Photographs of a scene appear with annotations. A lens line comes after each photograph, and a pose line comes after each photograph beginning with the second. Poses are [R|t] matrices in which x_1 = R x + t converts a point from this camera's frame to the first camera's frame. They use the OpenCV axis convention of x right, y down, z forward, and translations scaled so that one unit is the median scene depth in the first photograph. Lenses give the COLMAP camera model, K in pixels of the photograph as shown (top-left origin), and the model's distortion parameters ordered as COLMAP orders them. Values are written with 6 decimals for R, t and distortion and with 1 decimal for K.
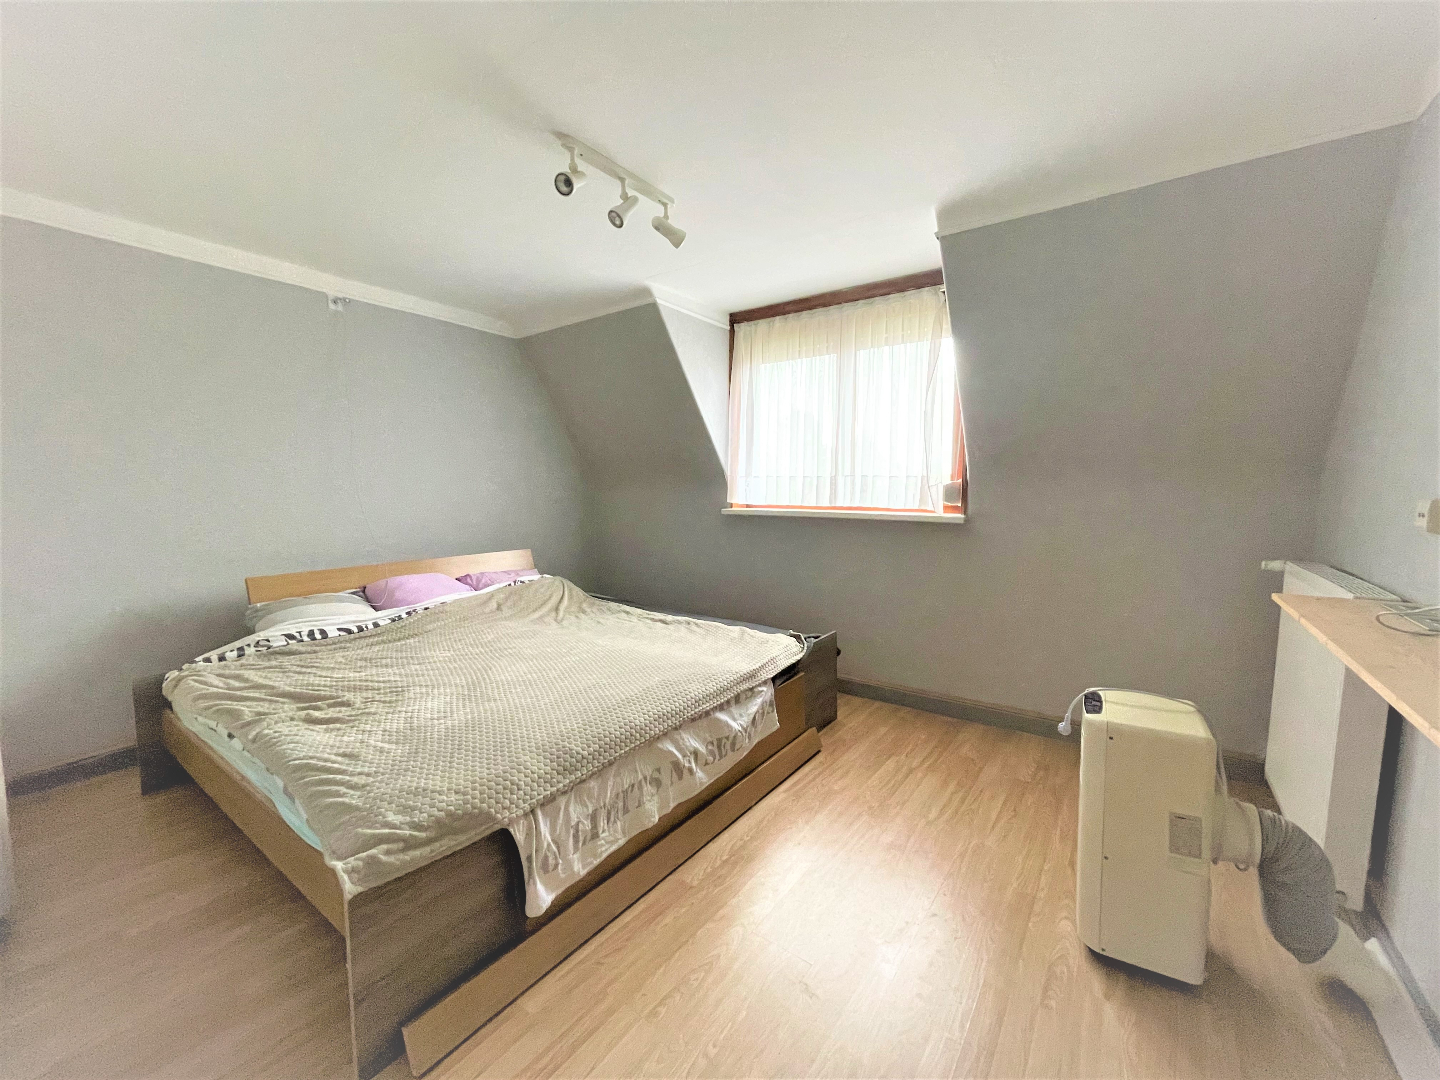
lens RADIAL K [[580.6, 0, 714.7], [0, 580.6, 538.1], [0, 0, 1]] dist [-0.001080, -0.000161]
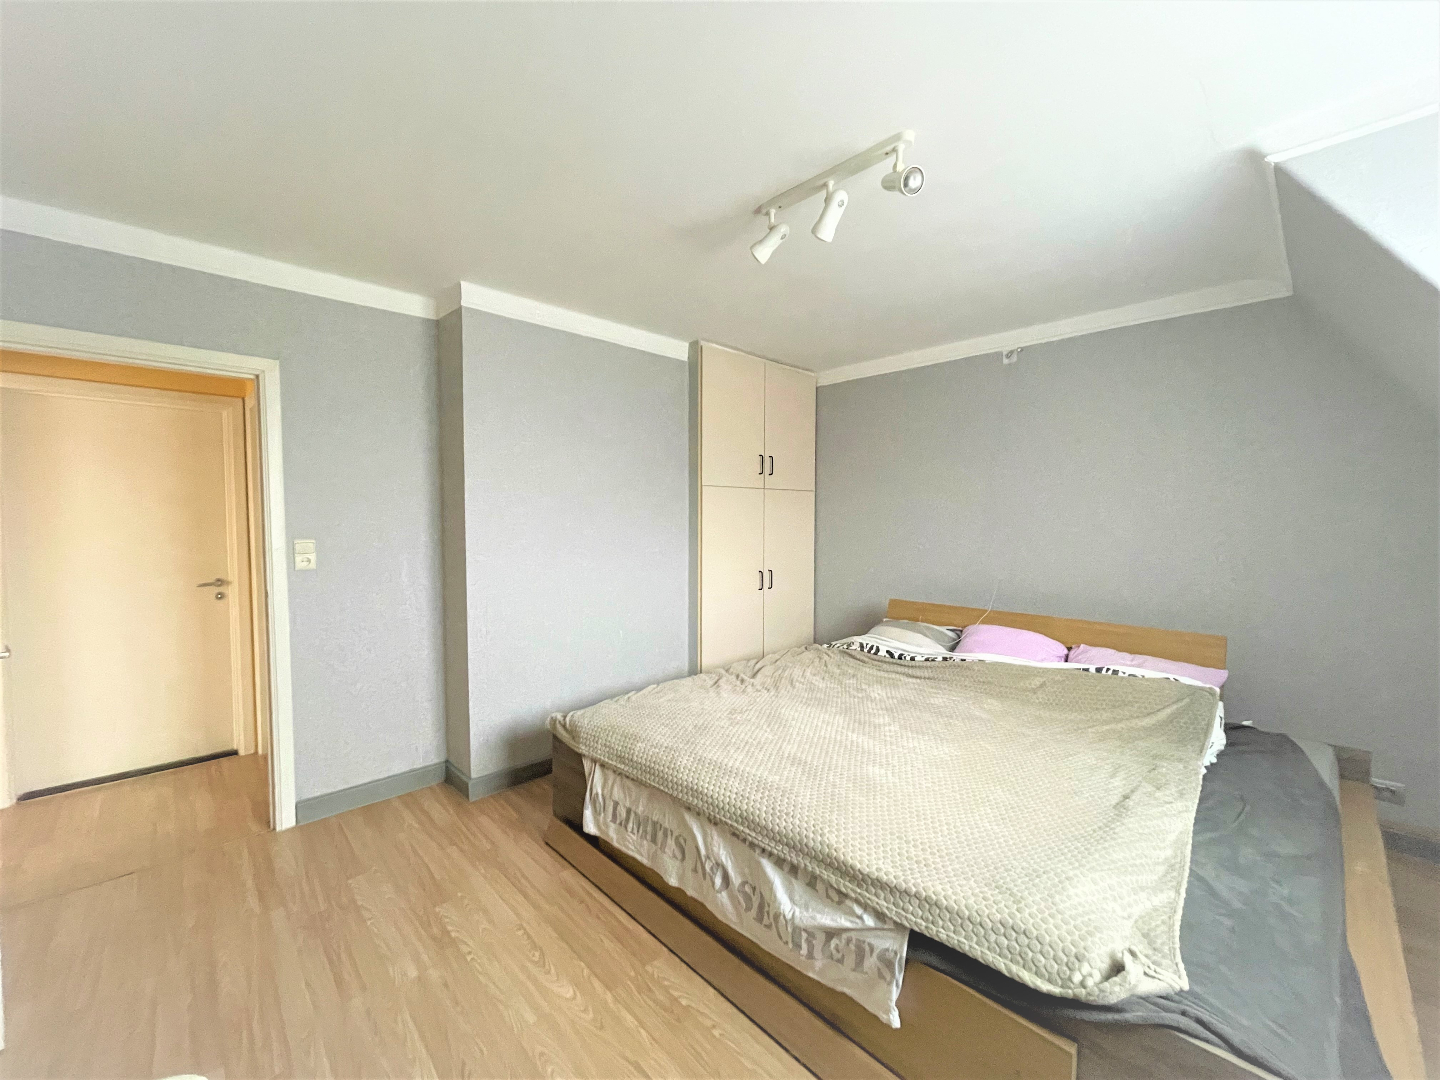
lens RADIAL K [[580.6, 0, 713.6], [0, 580.6, 541.2], [0, 0, 1]] dist [-0.001080, -0.000161]
pose [[-0.181617, 0.044435, -0.982365, 0.708792], [-0.087373, 0.994298, 0.061128, -0.134115], [0.979480, 0.096934, -0.176699, 1.016407]]
